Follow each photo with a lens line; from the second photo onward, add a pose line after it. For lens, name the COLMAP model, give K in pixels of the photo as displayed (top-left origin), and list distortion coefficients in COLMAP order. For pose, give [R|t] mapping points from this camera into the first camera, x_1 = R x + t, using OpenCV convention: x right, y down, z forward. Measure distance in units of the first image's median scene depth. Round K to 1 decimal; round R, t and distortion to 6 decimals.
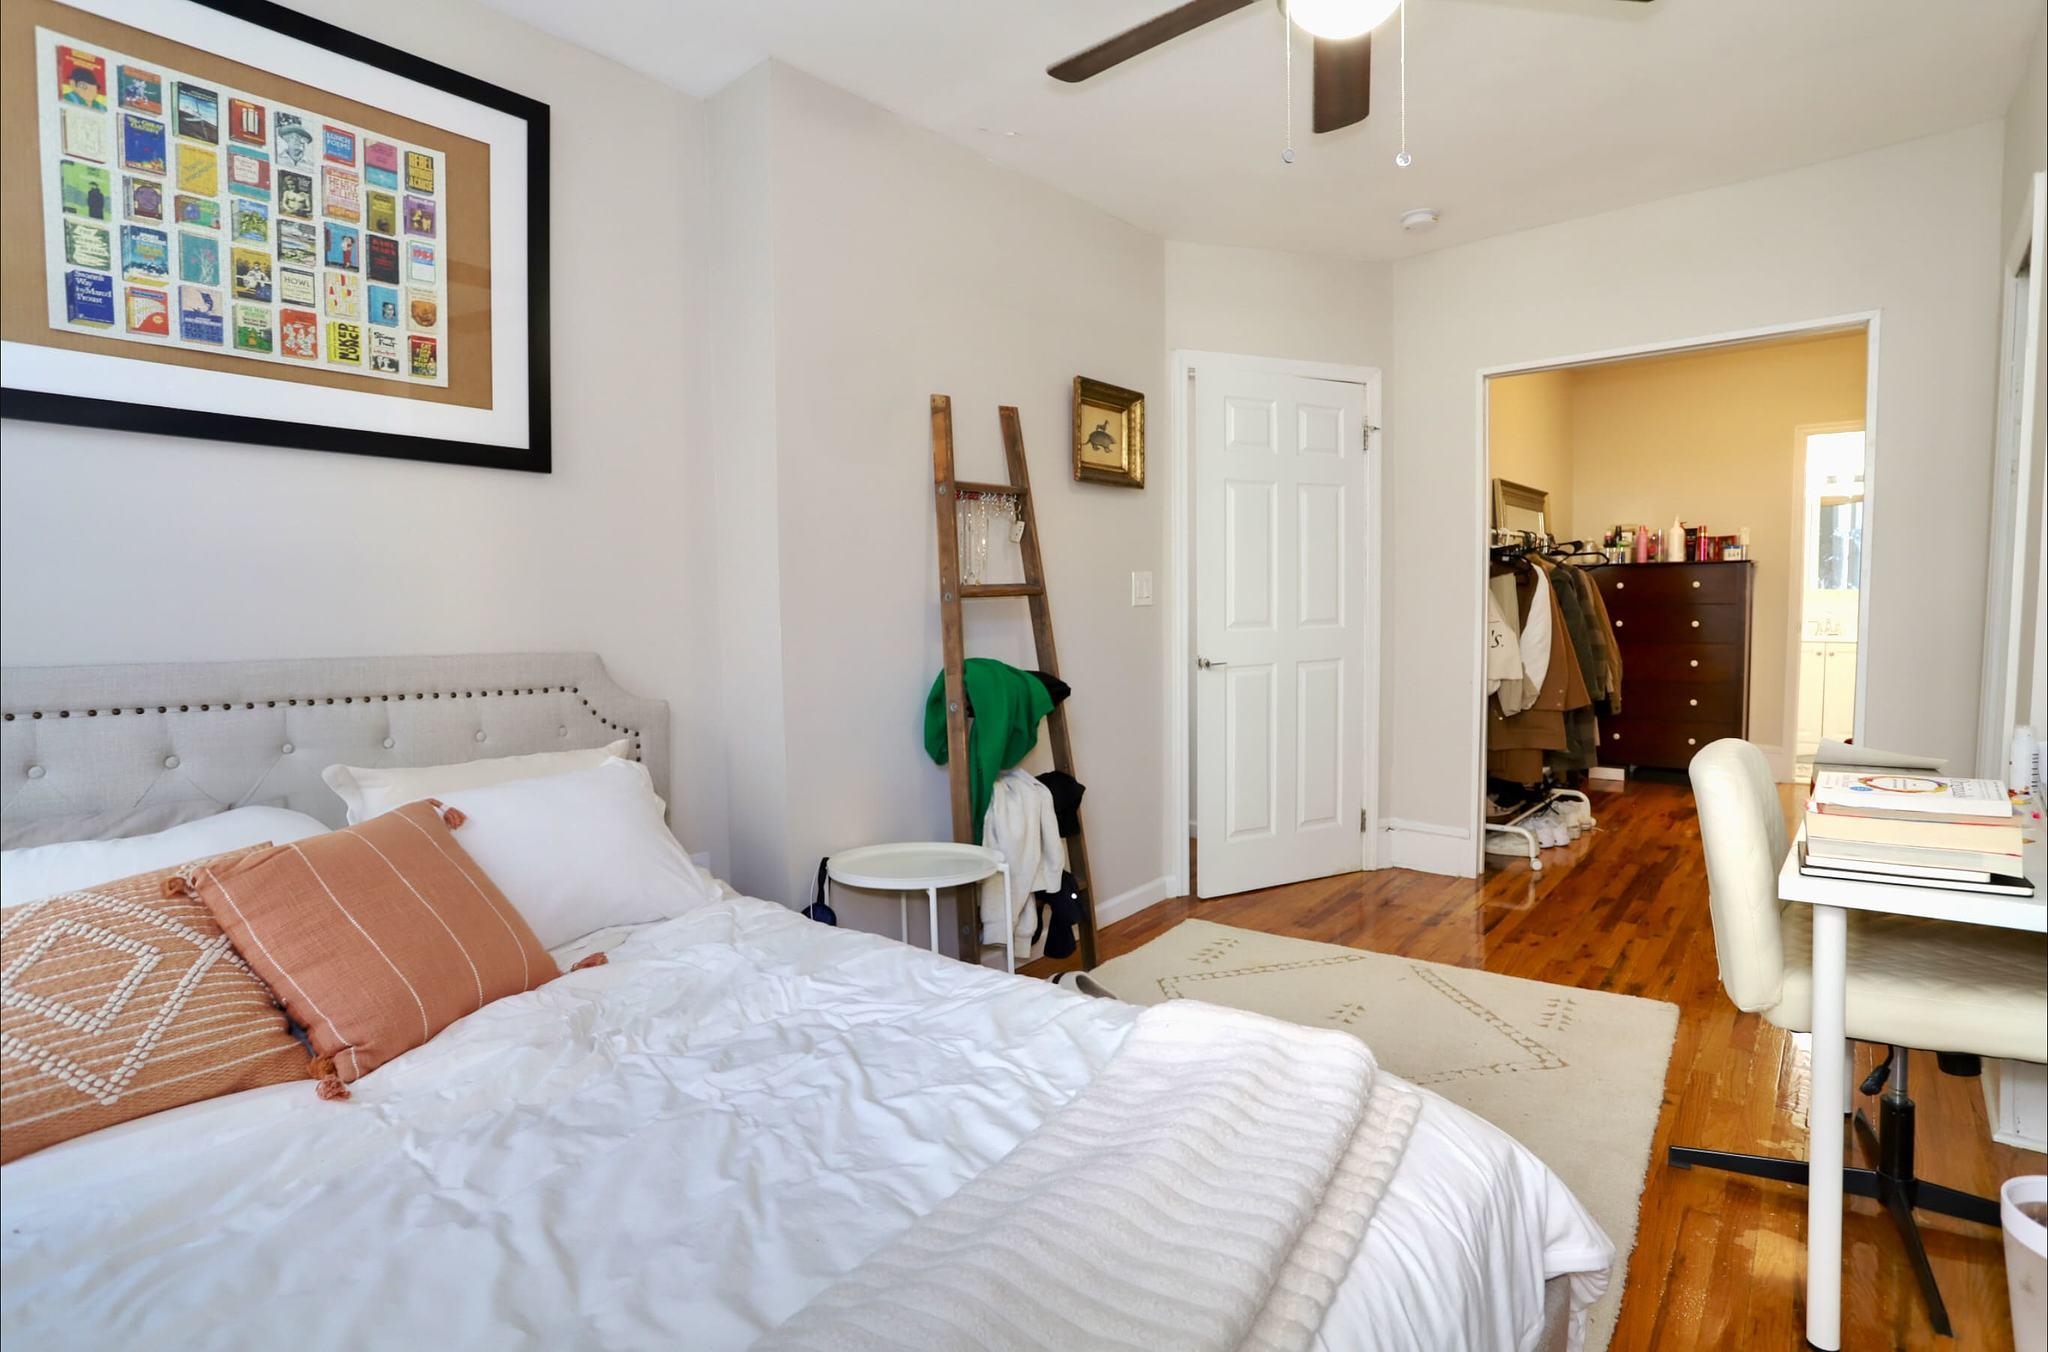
lens RADIAL K [[1022.8, 0, 1046.9], [0, 1022.8, 667.8], [0, 0, 1]] dist [-0.081057, 0.043587]
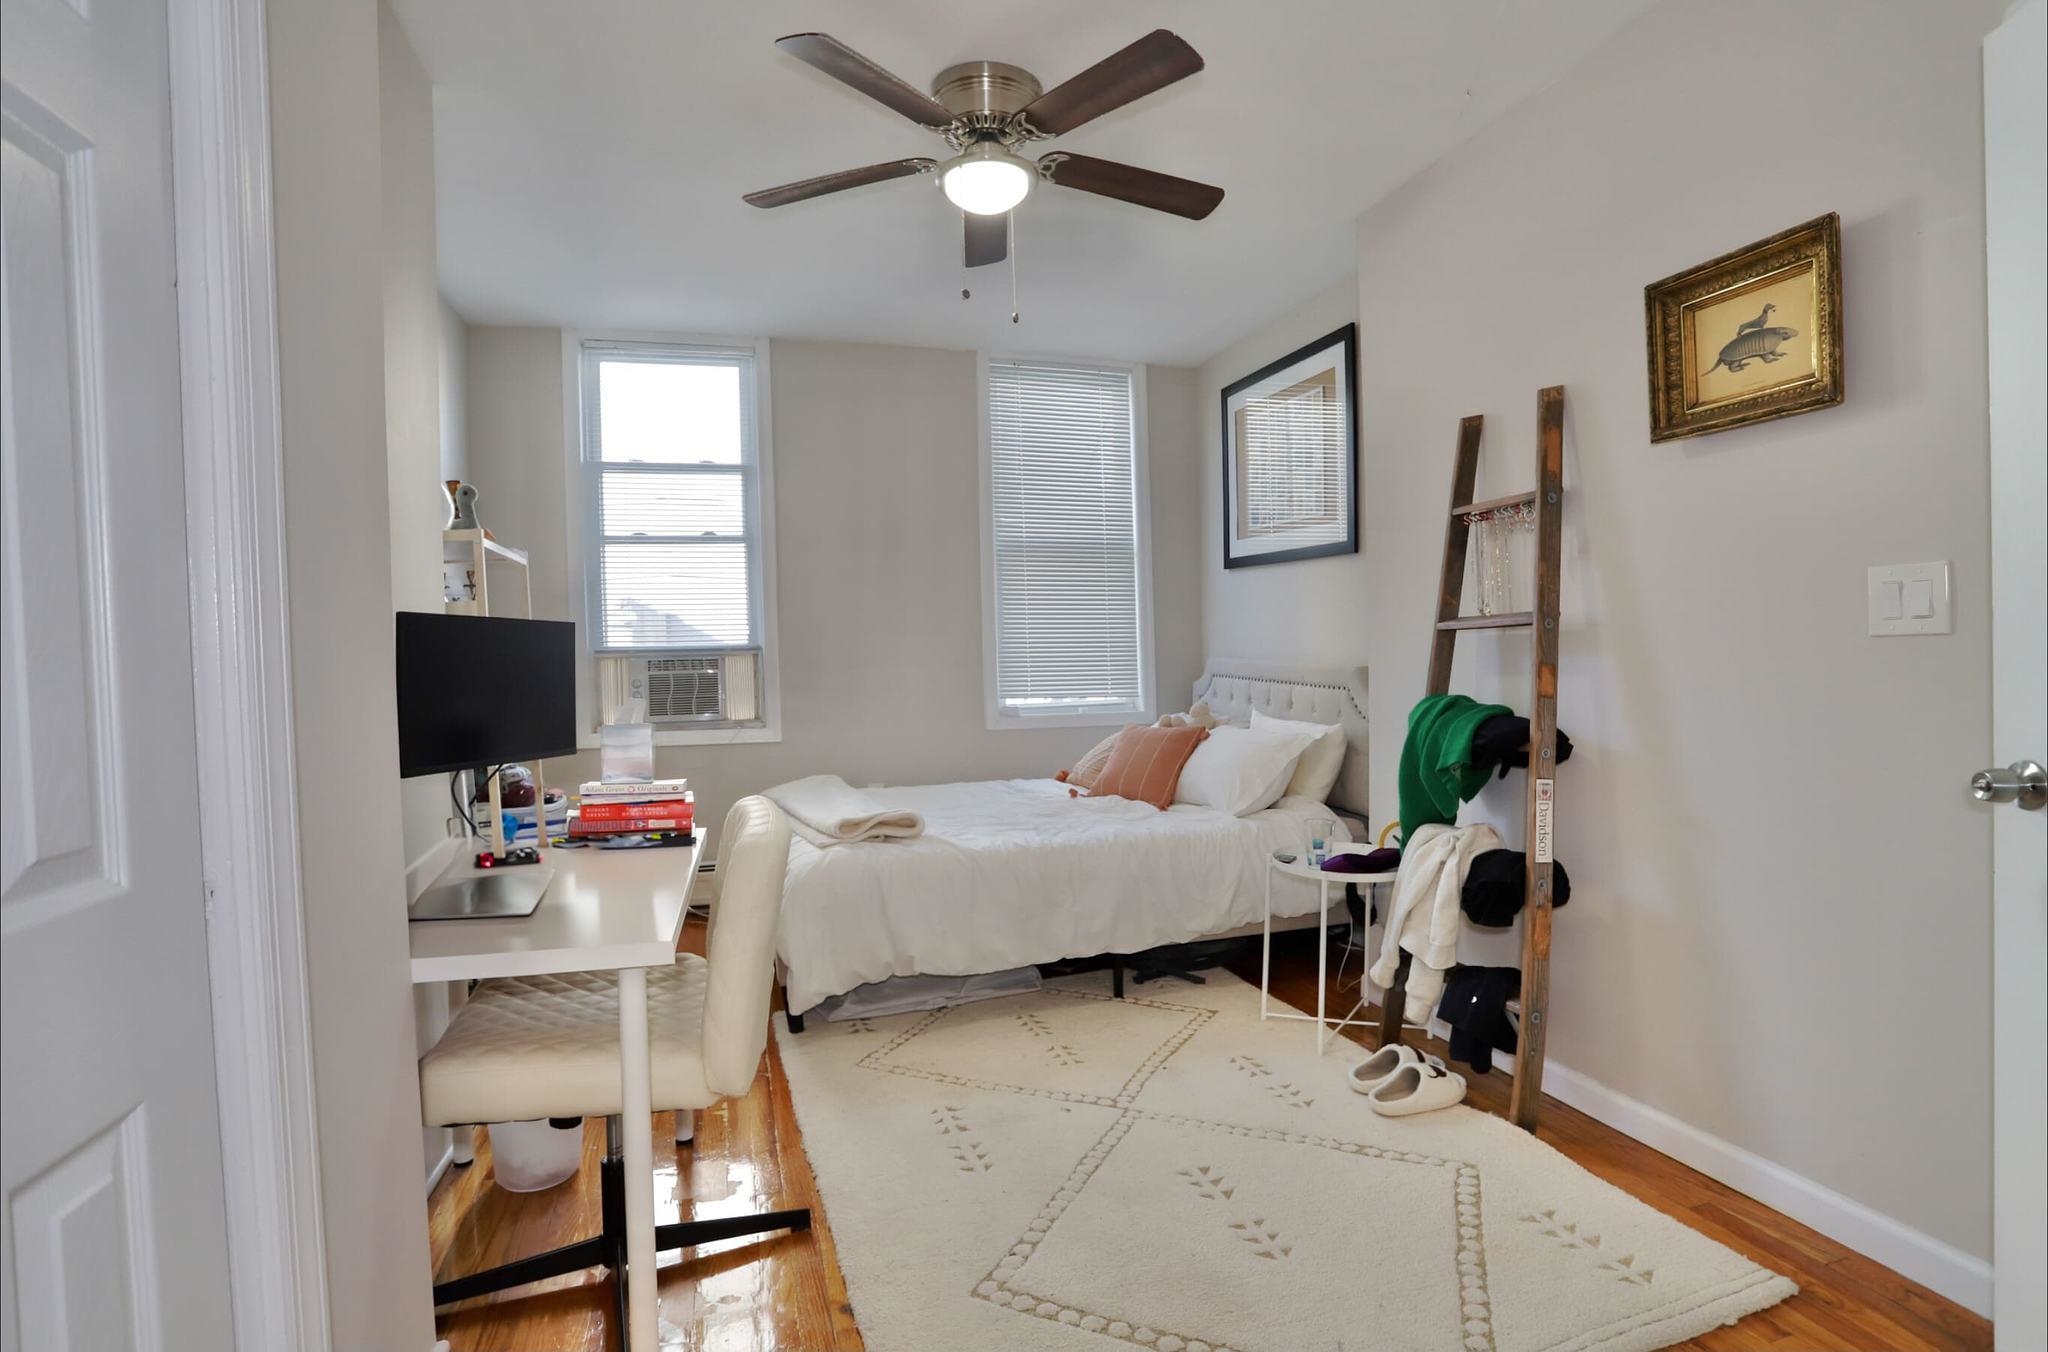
lens RADIAL K [[1022.8, 0, 1046.9], [0, 1022.8, 667.8], [0, 0, 1]] dist [-0.081057, 0.043587]
pose [[-0.570753, 0.039104, -0.820190, 0.789762], [-0.026780, 0.997448, 0.066191, -0.073781], [0.820685, 0.059743, -0.568249, 1.062162]]
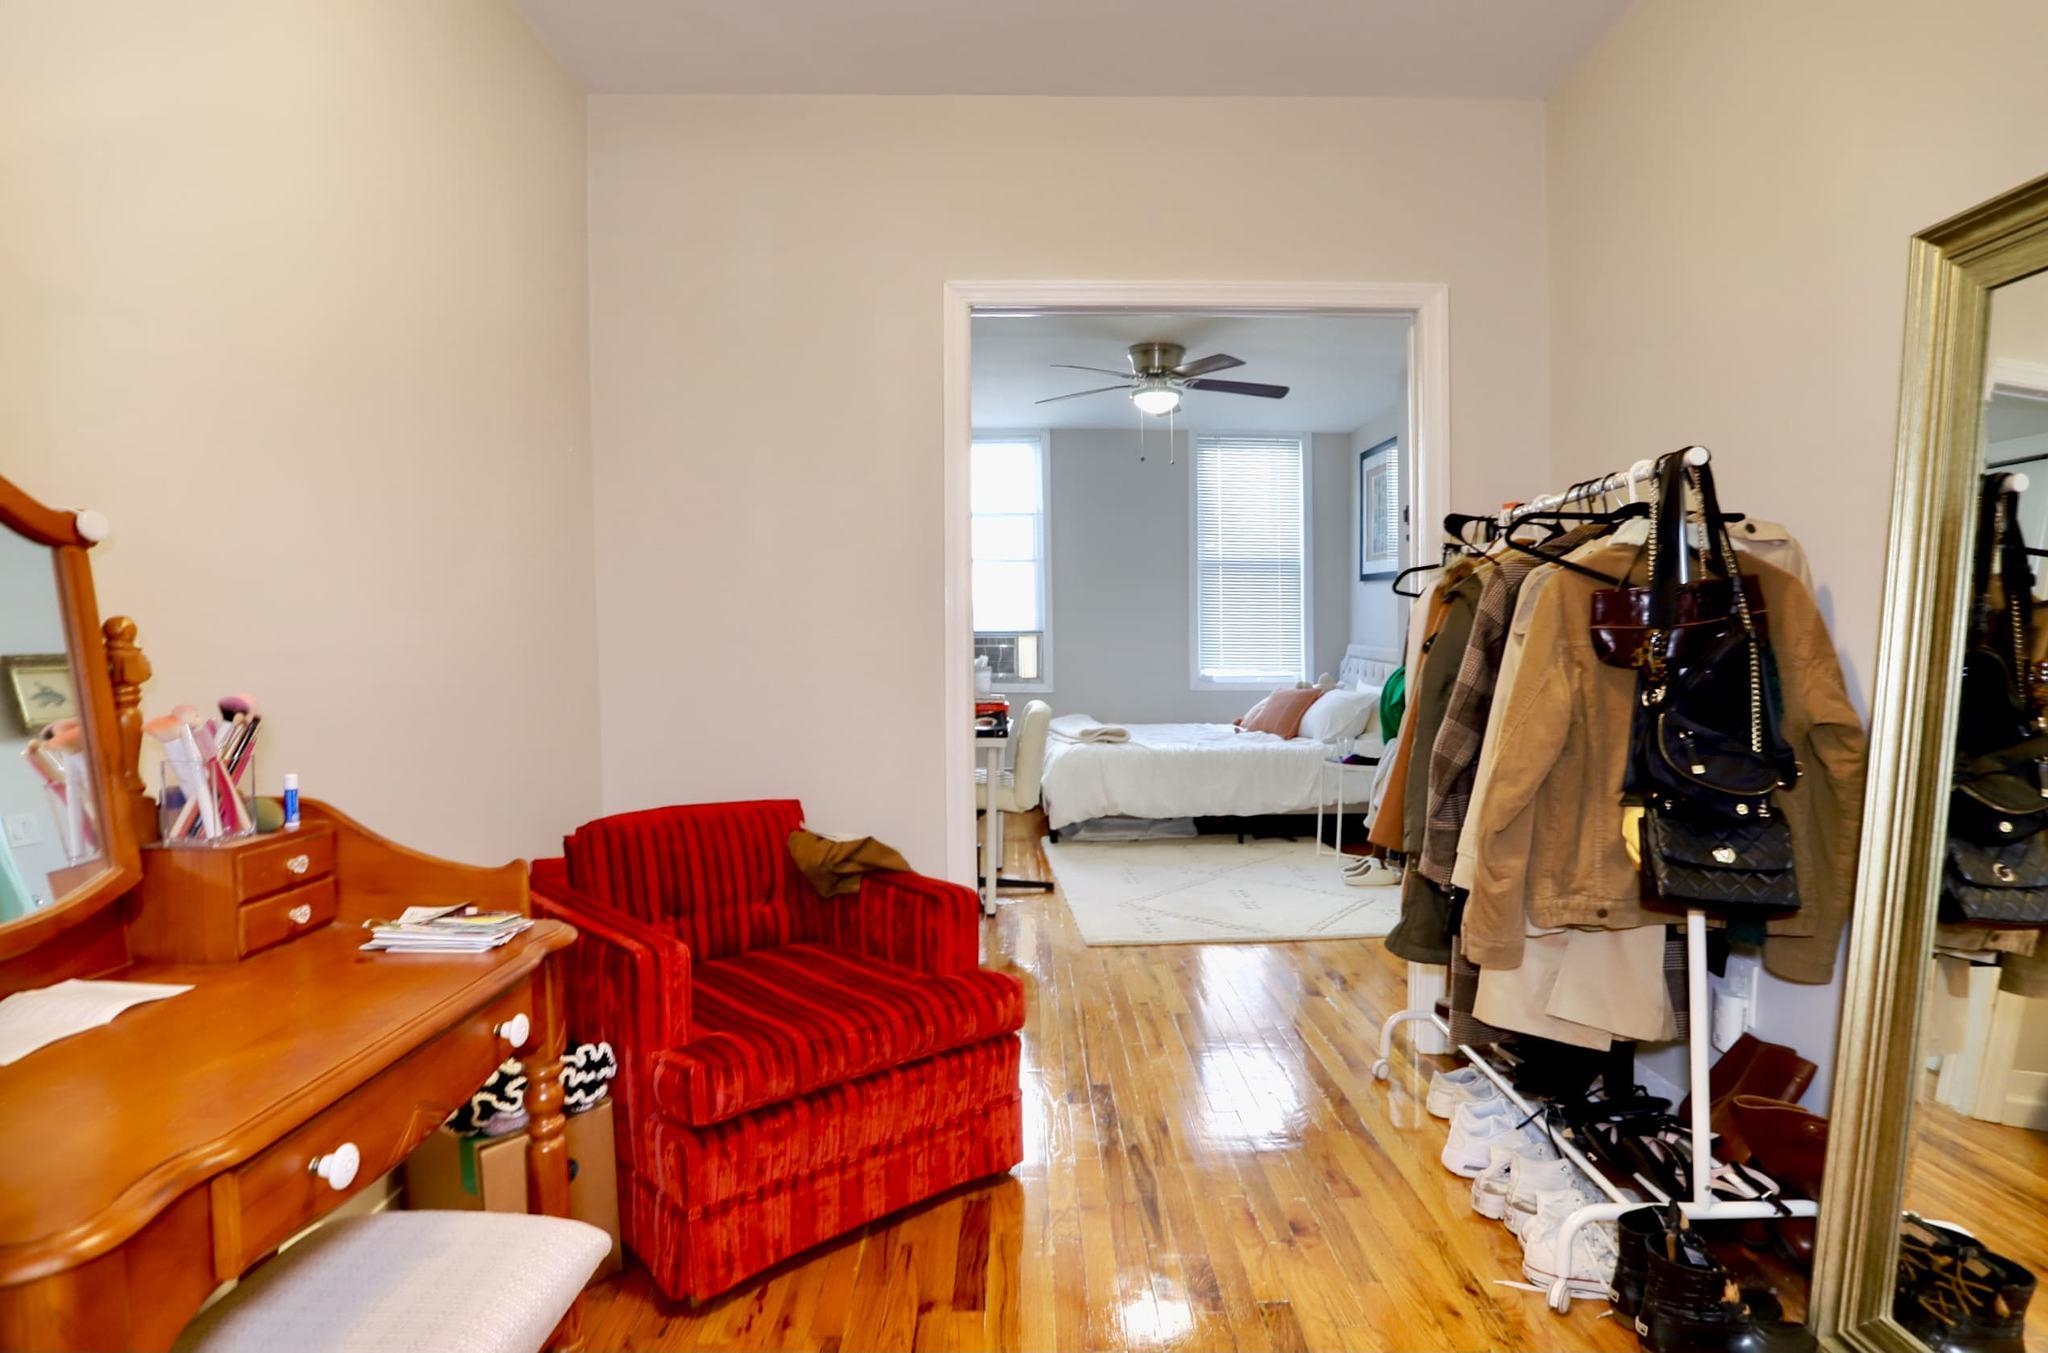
lens RADIAL K [[1020.7, 0, 1038.9], [0, 1020.7, 657.7], [0, 0, 1]] dist [-0.071705, 0.032248]
pose [[-0.773936, 0.027660, -0.632659, 1.264556], [-0.028413, 0.996523, 0.078327, -0.115590], [0.632626, 0.078596, -0.770459, 1.639746]]
